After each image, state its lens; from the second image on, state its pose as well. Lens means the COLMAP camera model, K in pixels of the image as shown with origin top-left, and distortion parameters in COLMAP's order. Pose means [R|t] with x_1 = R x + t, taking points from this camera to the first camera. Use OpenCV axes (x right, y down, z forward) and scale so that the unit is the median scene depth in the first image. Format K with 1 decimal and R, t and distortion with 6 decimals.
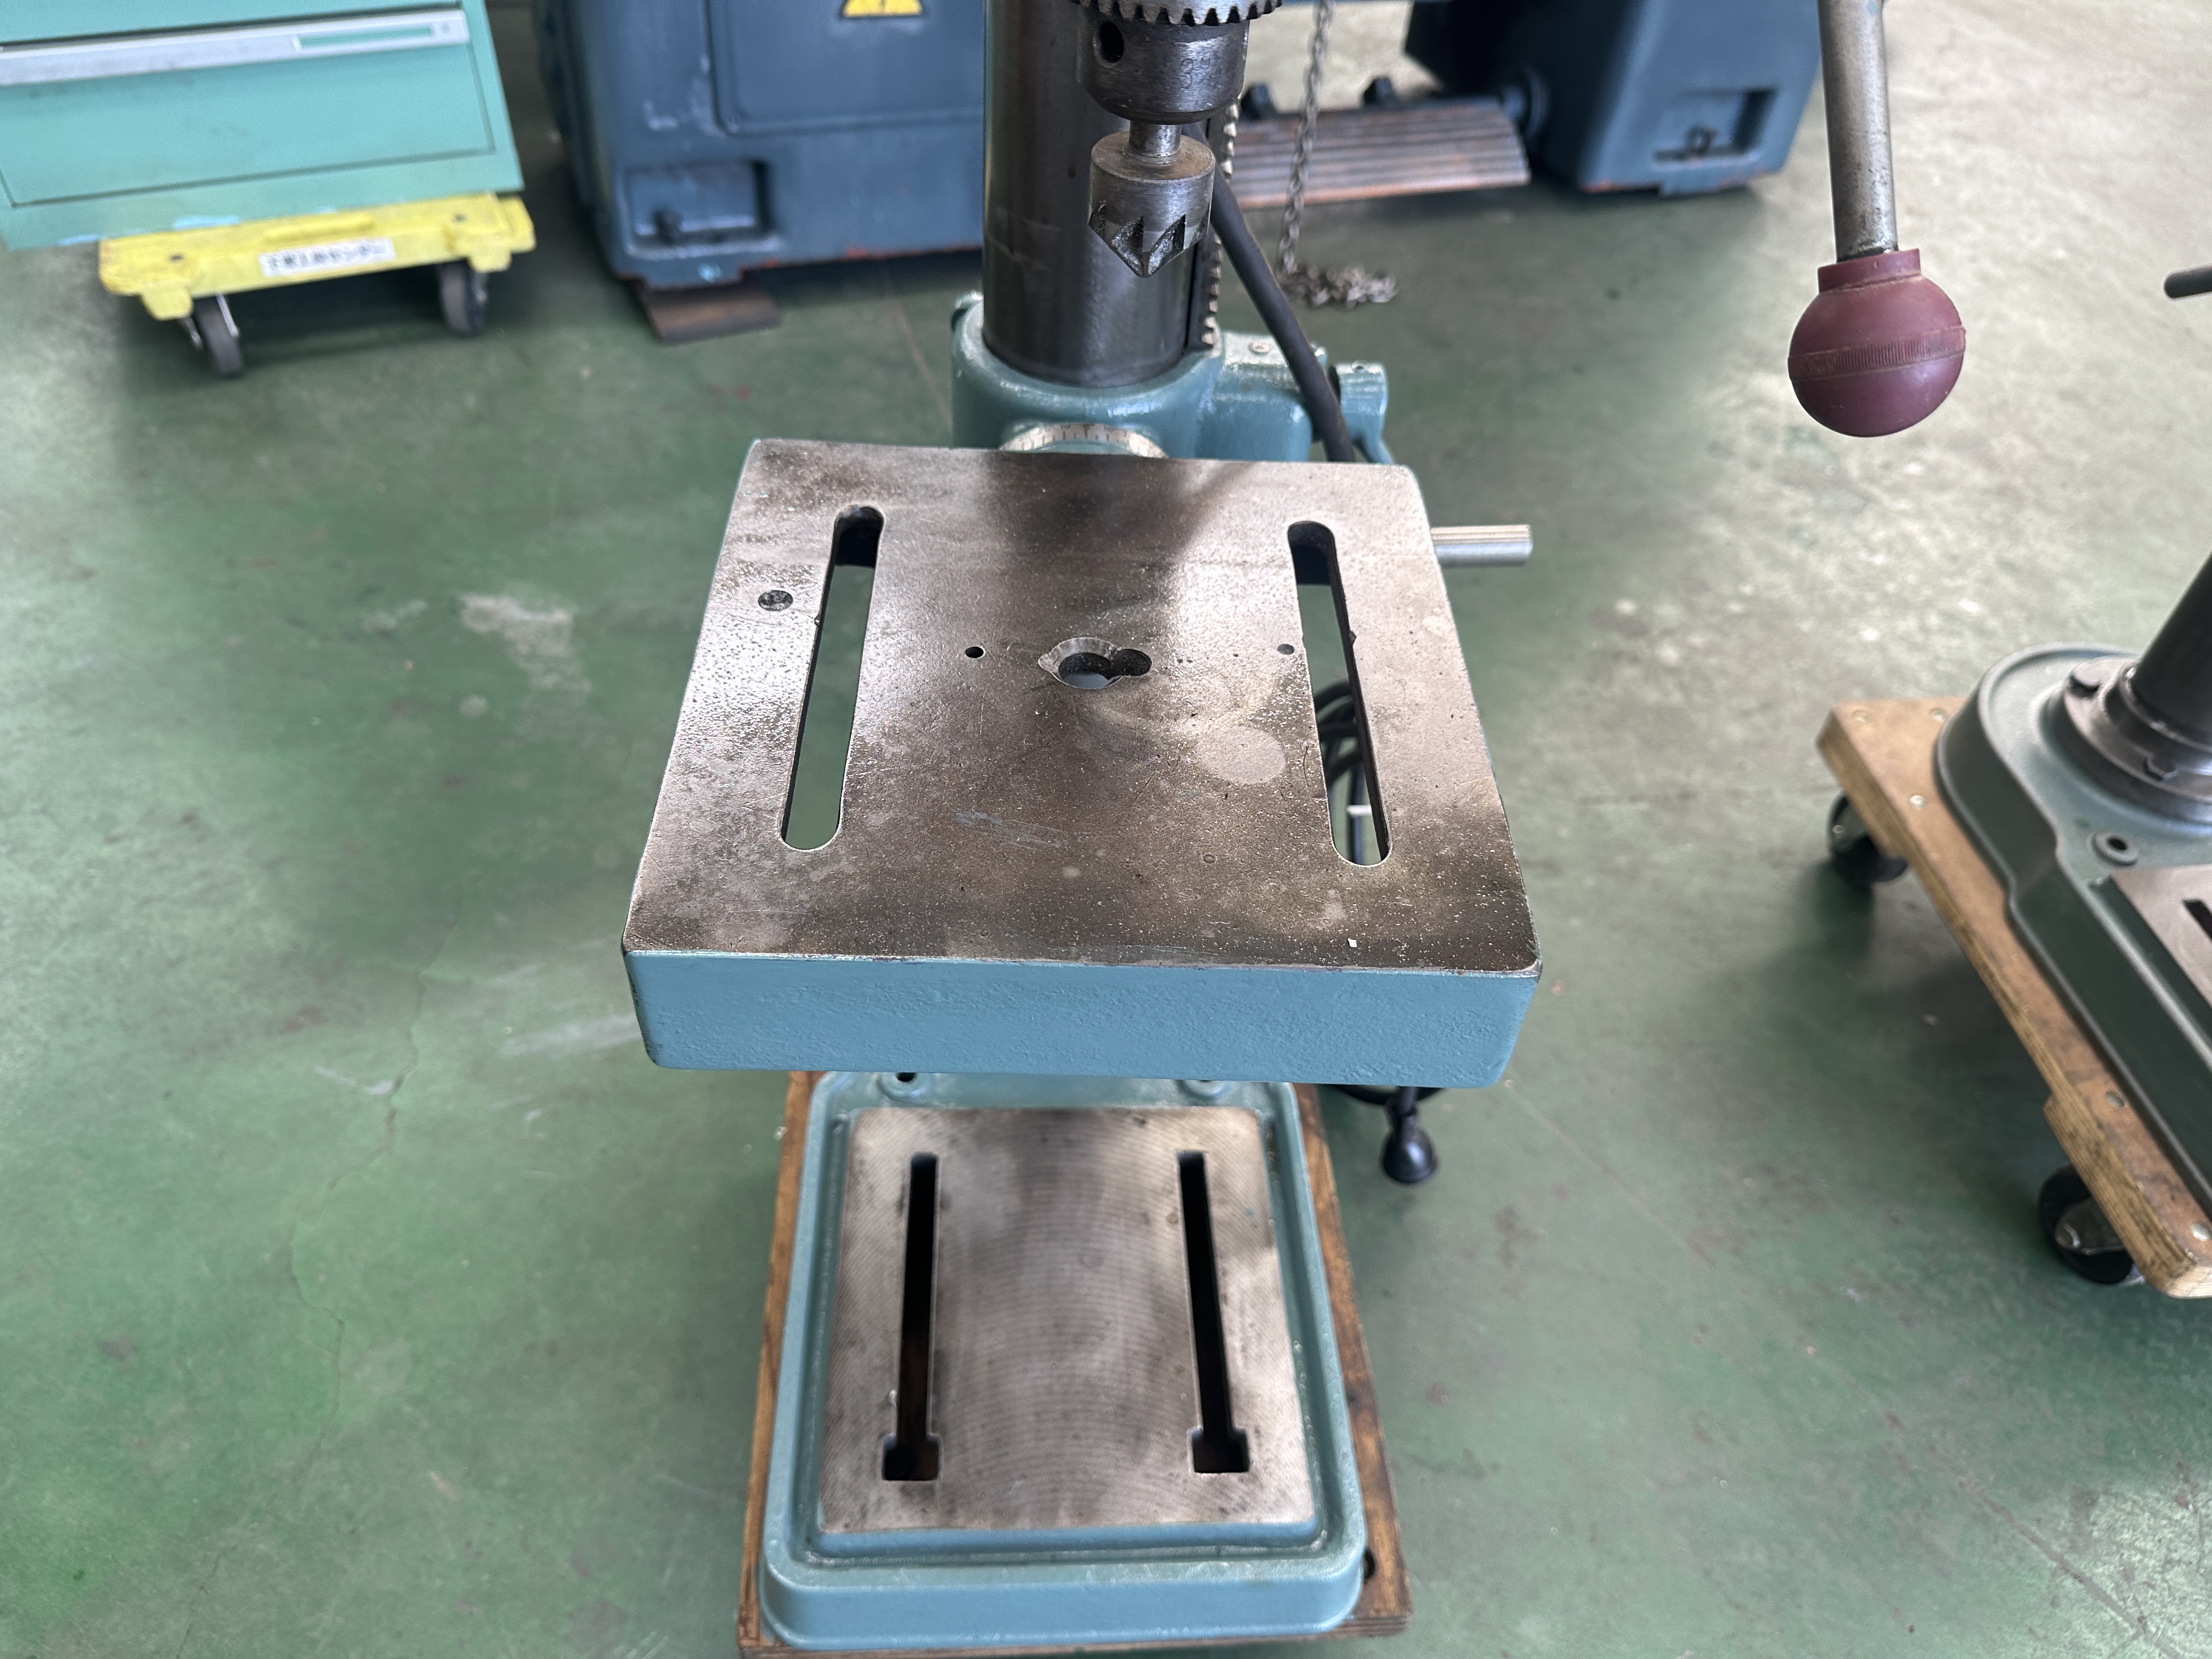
lens RADIAL K [[1580.3, 0, 1111.7], [0, 1580.3, 829.1], [0, 0, 1]] dist [0.021025, -0.045274]
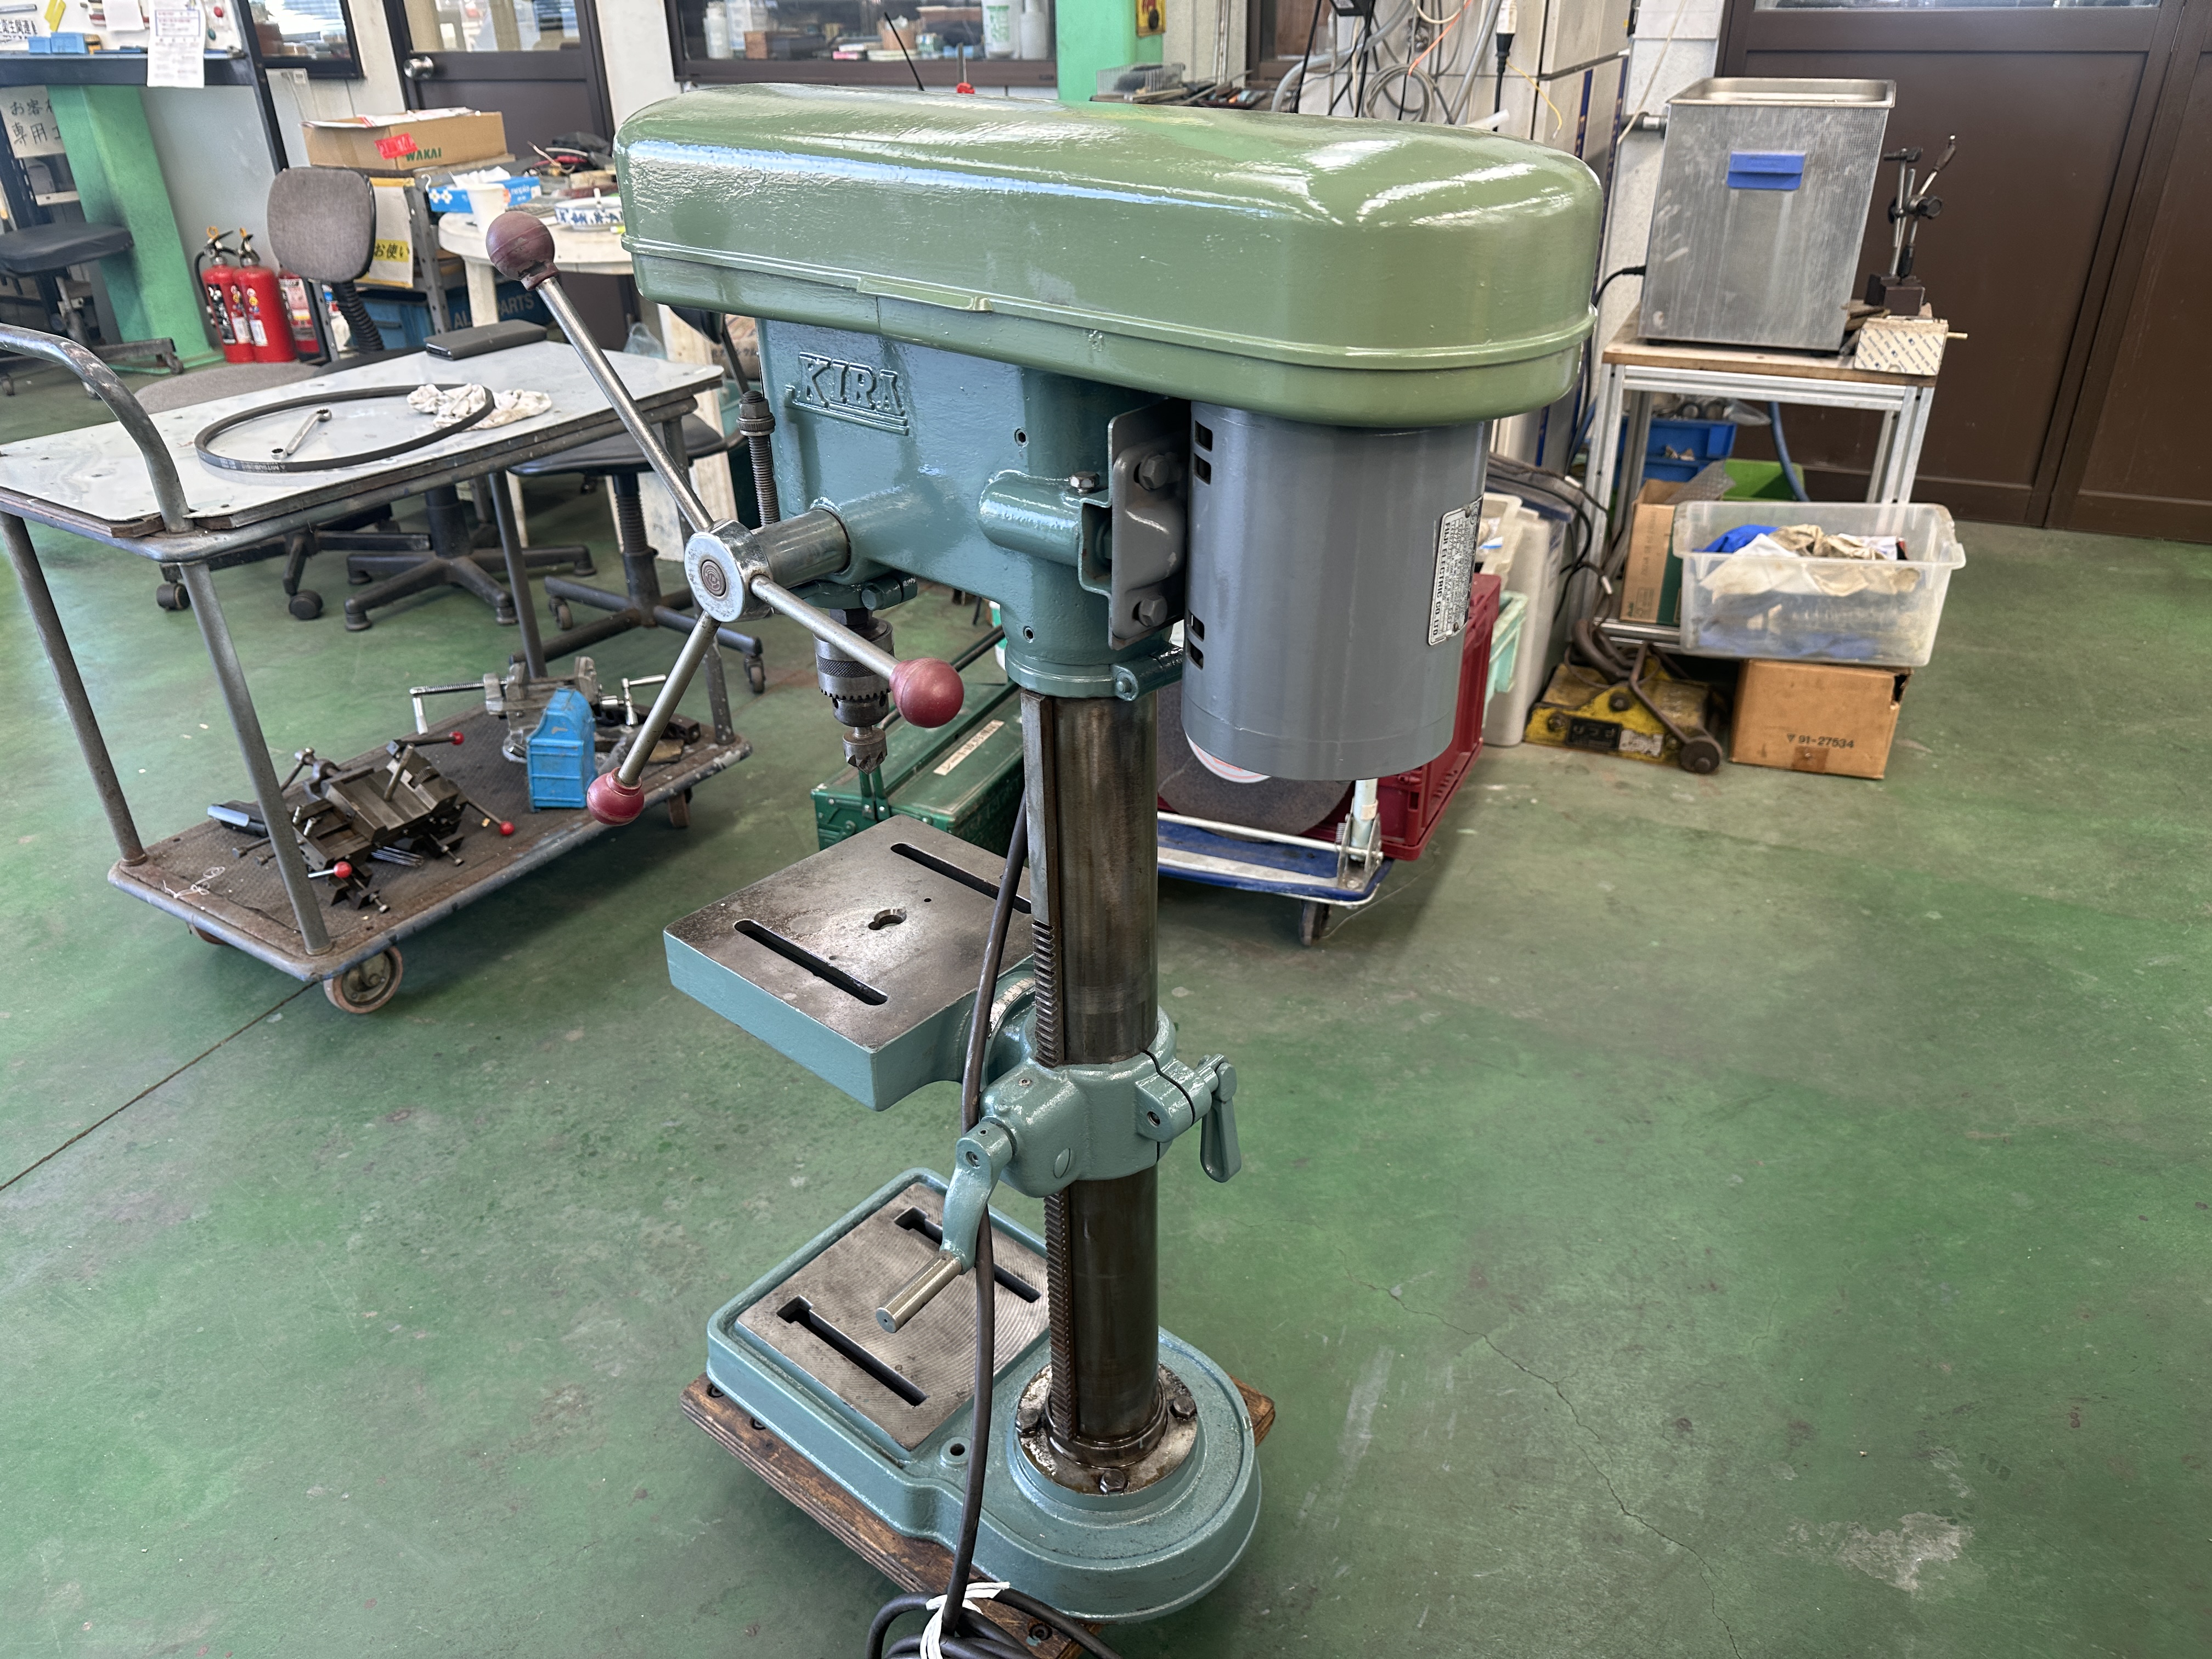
lens RADIAL K [[1580.3, 0, 1101.7], [0, 1580.3, 801.0], [0, 0, 1]] dist [0.021025, -0.045274]
pose [[-0.684306, 0.297420, -0.665783, 0.542744], [-0.533071, 0.418955, 0.735059, -0.878819], [0.497554, 0.857915, -0.128147, 0.544467]]
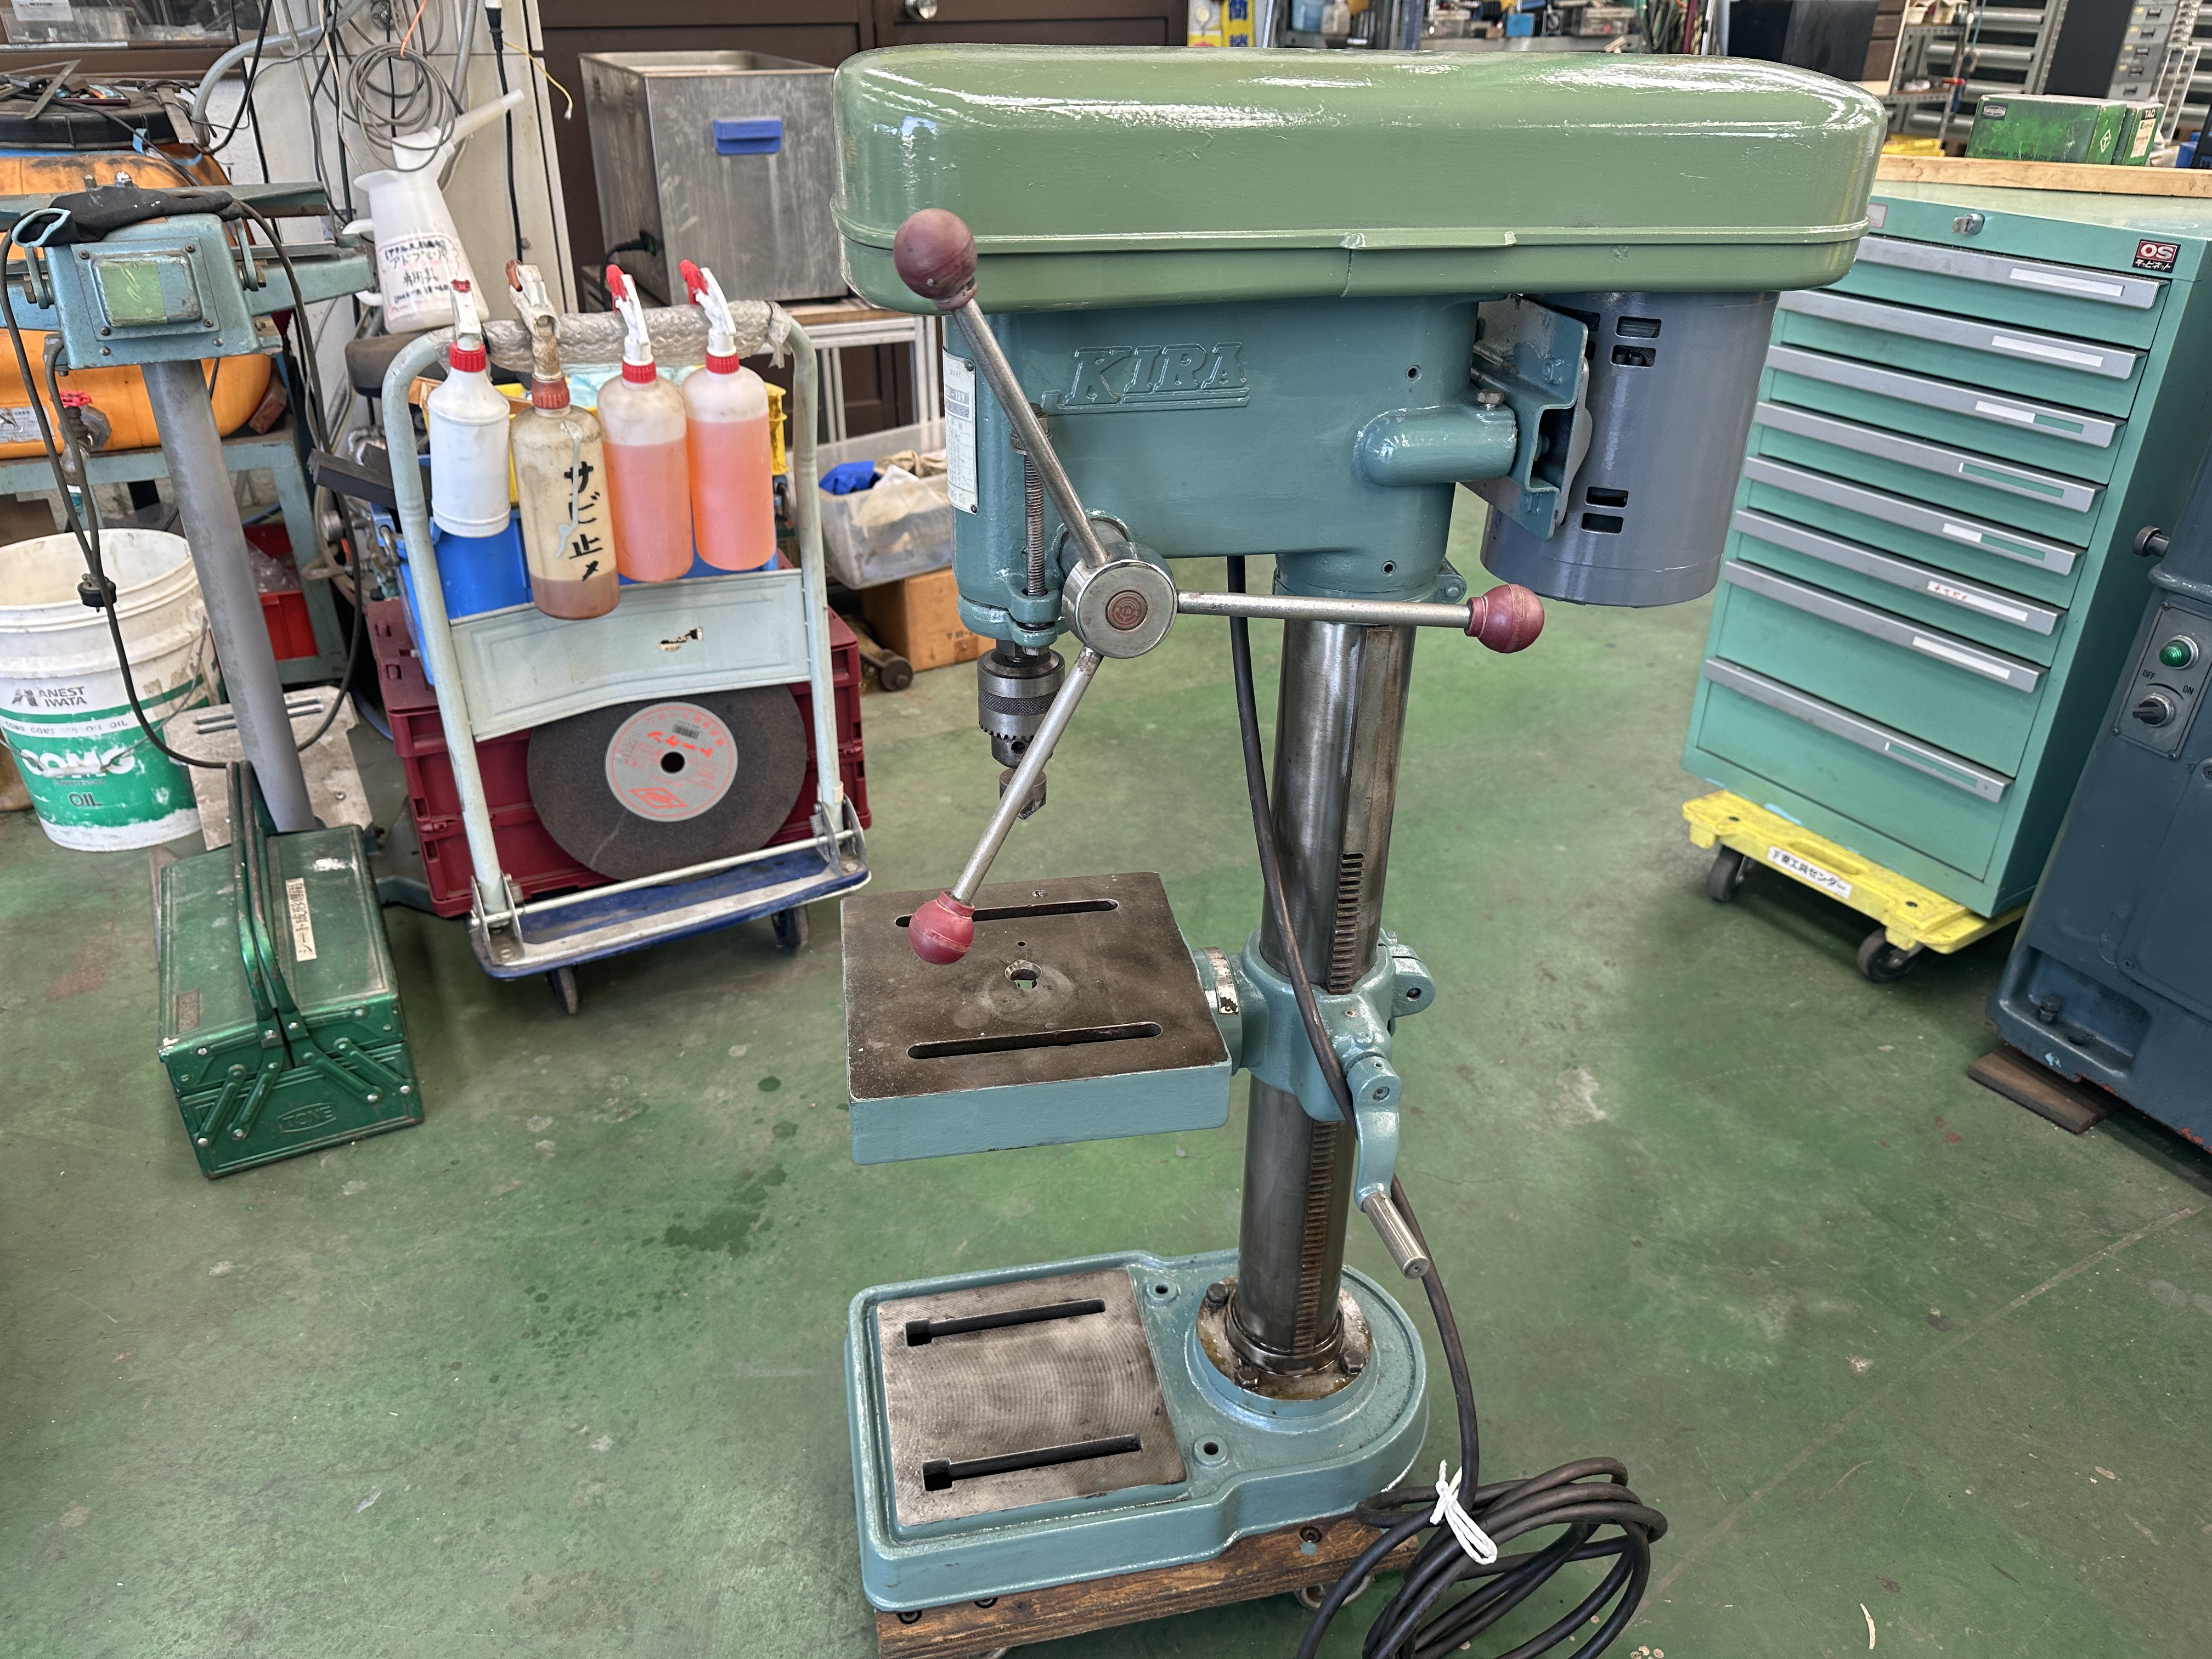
lens RADIAL K [[1580.3, 0, 1103.0], [0, 1580.3, 822.3], [0, 0, 1]] dist [0.021025, -0.045274]
pose [[0.141840, 0.428101, -0.892531, 0.770627], [-0.704134, 0.677367, 0.212998, -0.327660], [0.695756, 0.598250, 0.397518, 0.034370]]
